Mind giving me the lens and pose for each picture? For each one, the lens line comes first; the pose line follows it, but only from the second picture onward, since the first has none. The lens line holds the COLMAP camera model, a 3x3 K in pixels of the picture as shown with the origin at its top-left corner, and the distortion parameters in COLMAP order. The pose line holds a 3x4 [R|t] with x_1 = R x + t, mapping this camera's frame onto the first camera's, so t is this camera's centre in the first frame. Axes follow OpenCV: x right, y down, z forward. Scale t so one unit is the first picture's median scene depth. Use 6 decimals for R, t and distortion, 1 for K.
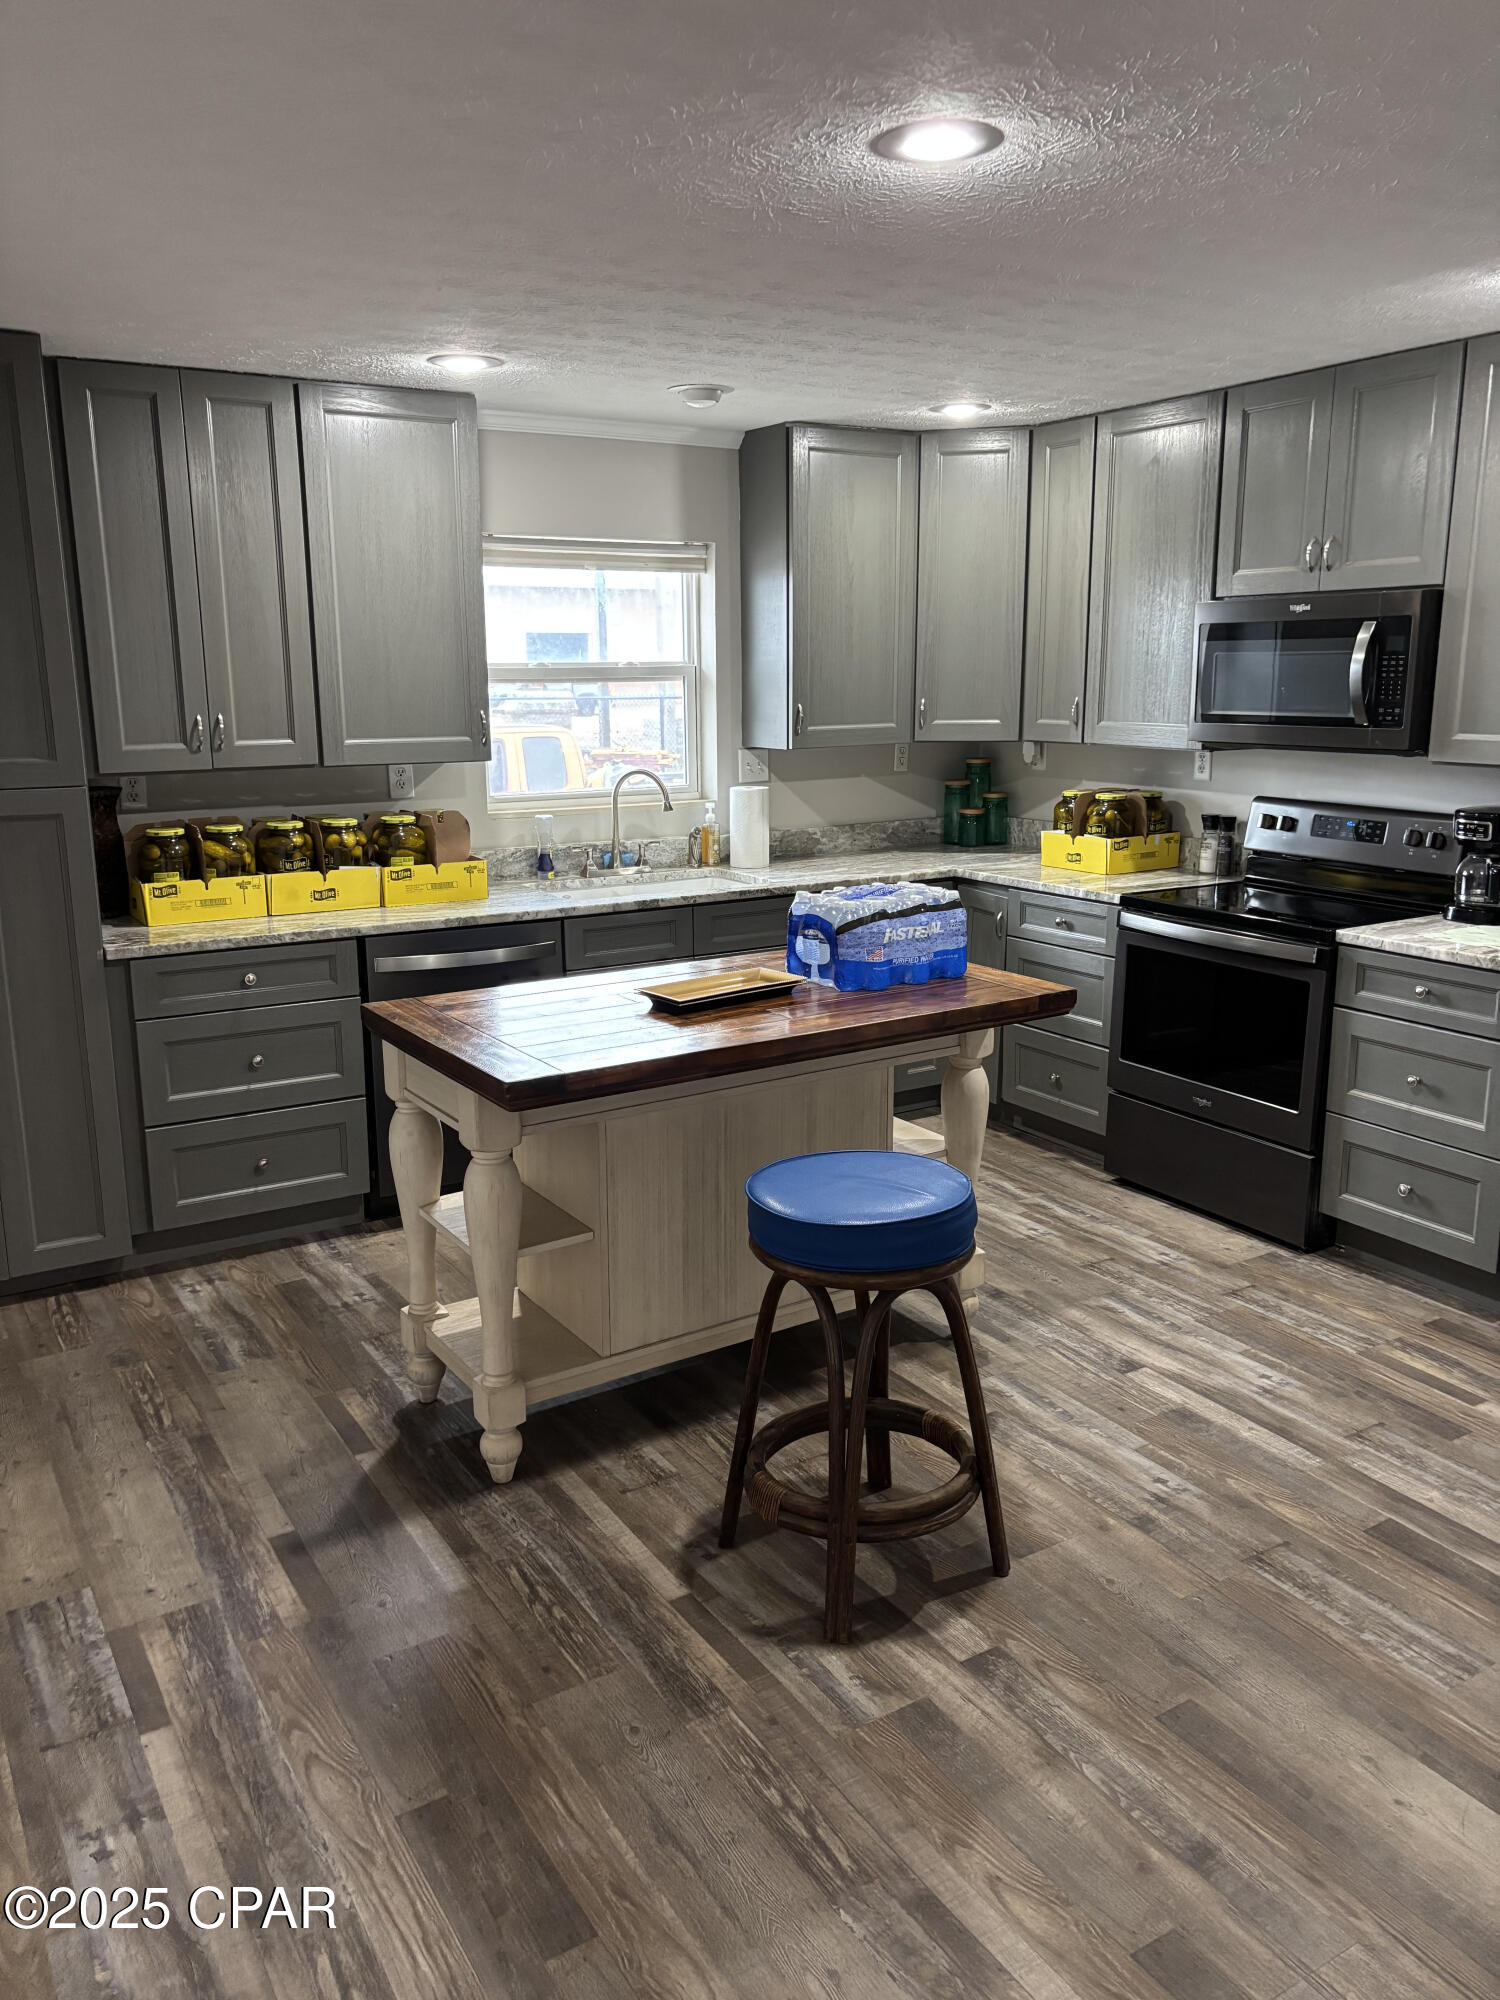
lens RADIAL K [[1498.1, 0, 743.1], [0, 1498.1, 992.8], [0, 0, 1]] dist [0.036472, -0.048038]
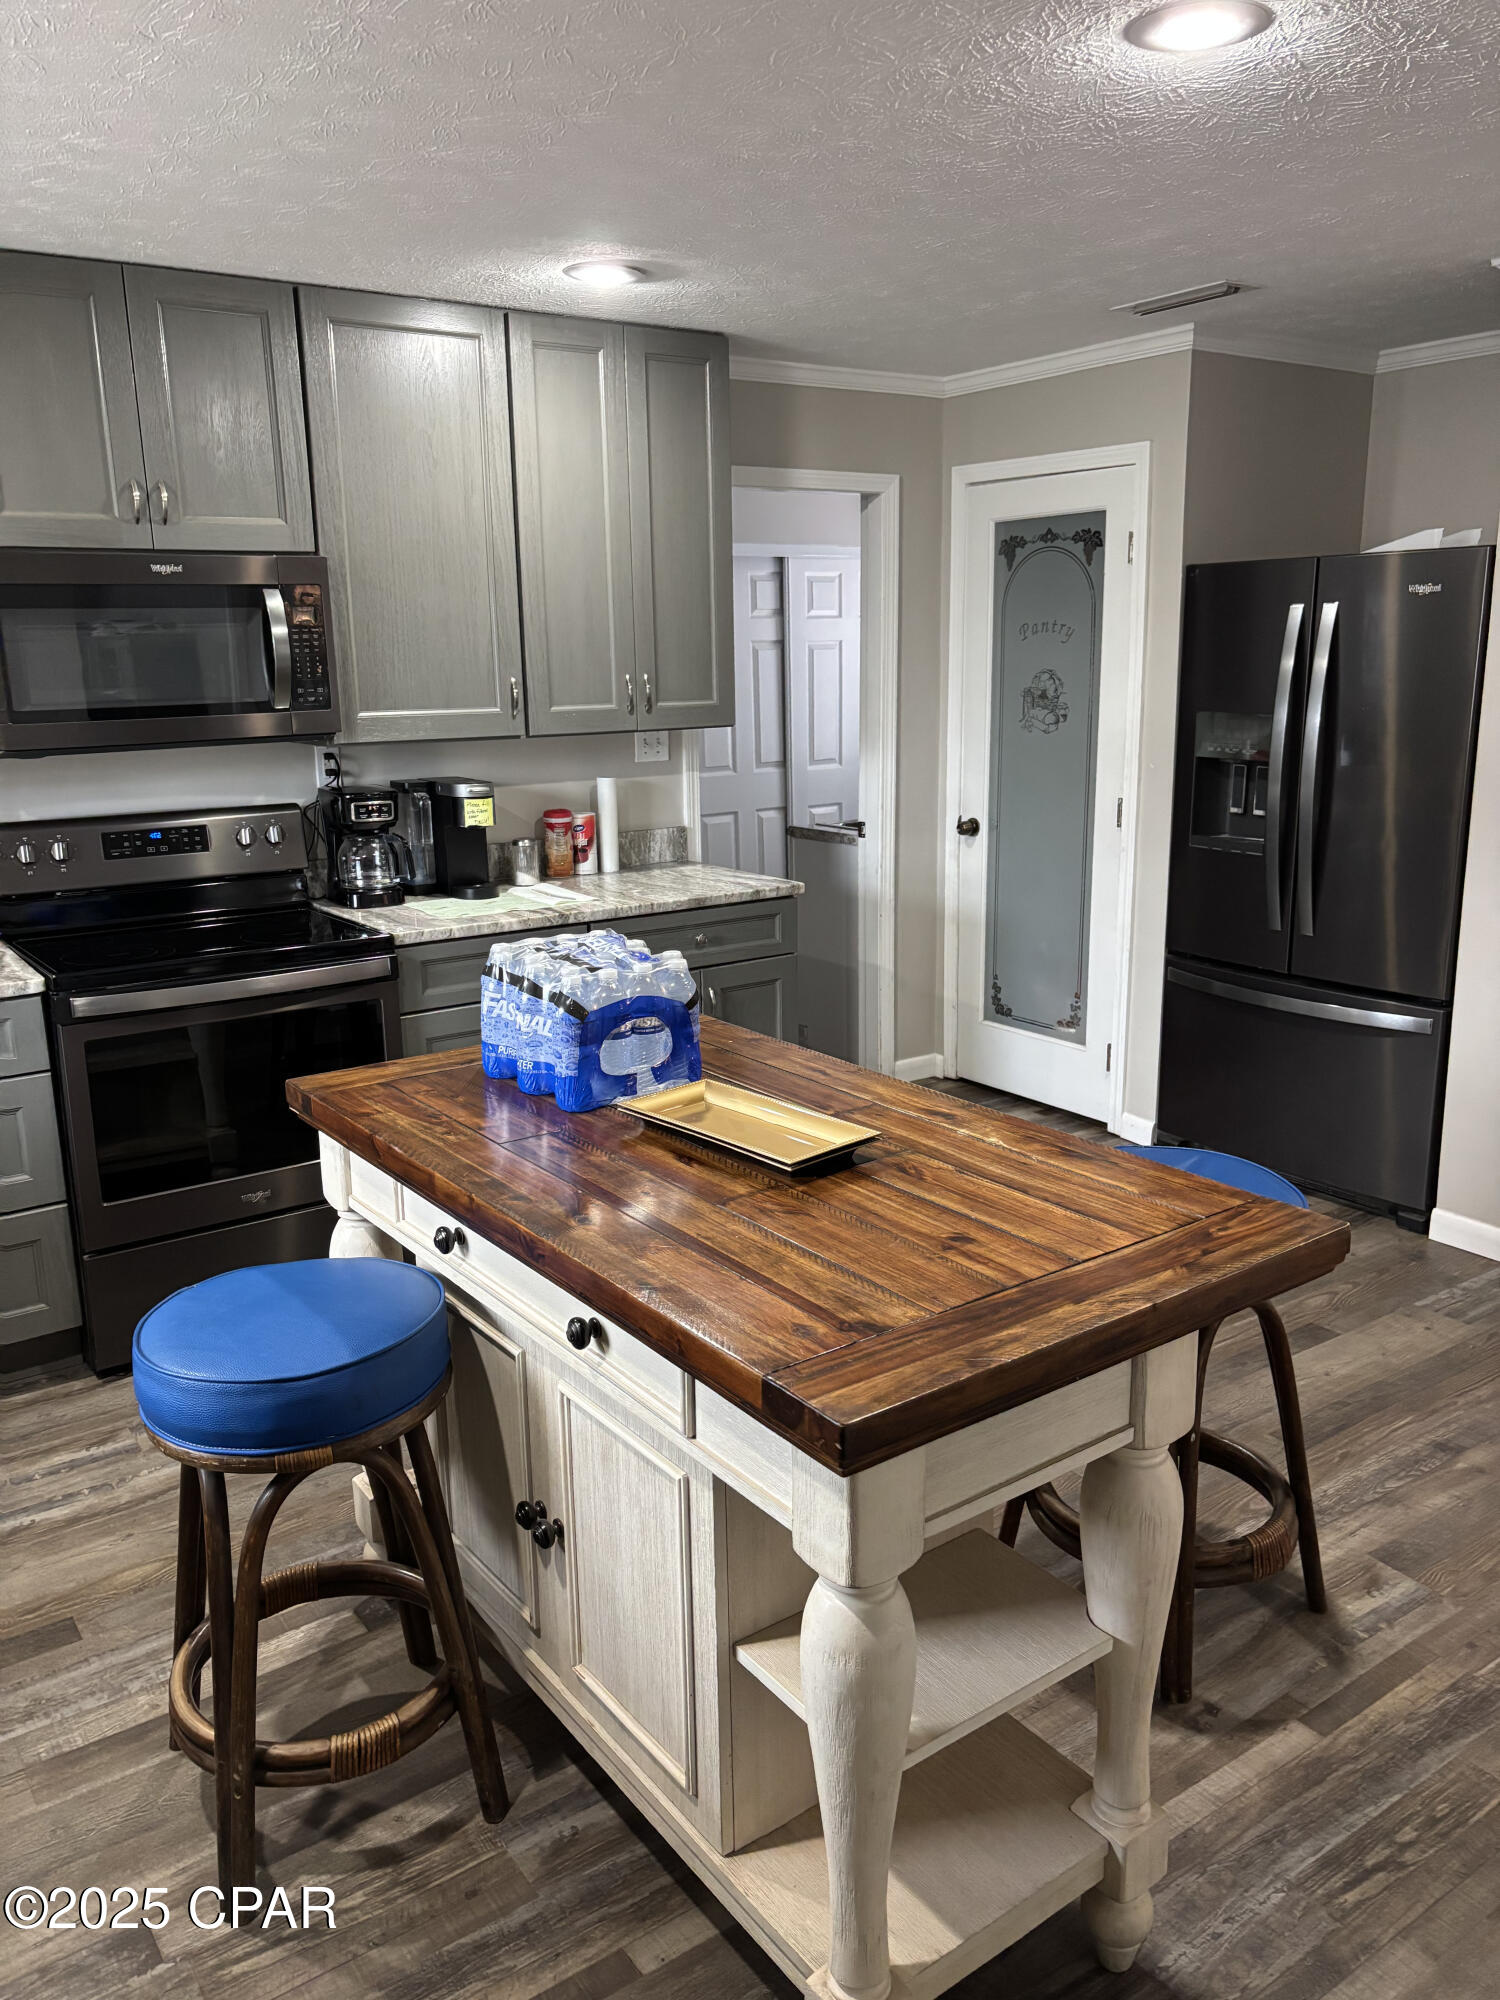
lens RADIAL K [[1498.1, 0, 743.1], [0, 1498.1, 992.8], [0, 0, 1]] dist [0.036472, -0.048038]
pose [[-0.044706, -0.219678, 0.974548, -0.711606], [0.236405, 0.945489, 0.223973, -0.227862], [-0.970626, 0.240401, 0.009664, 1.140982]]
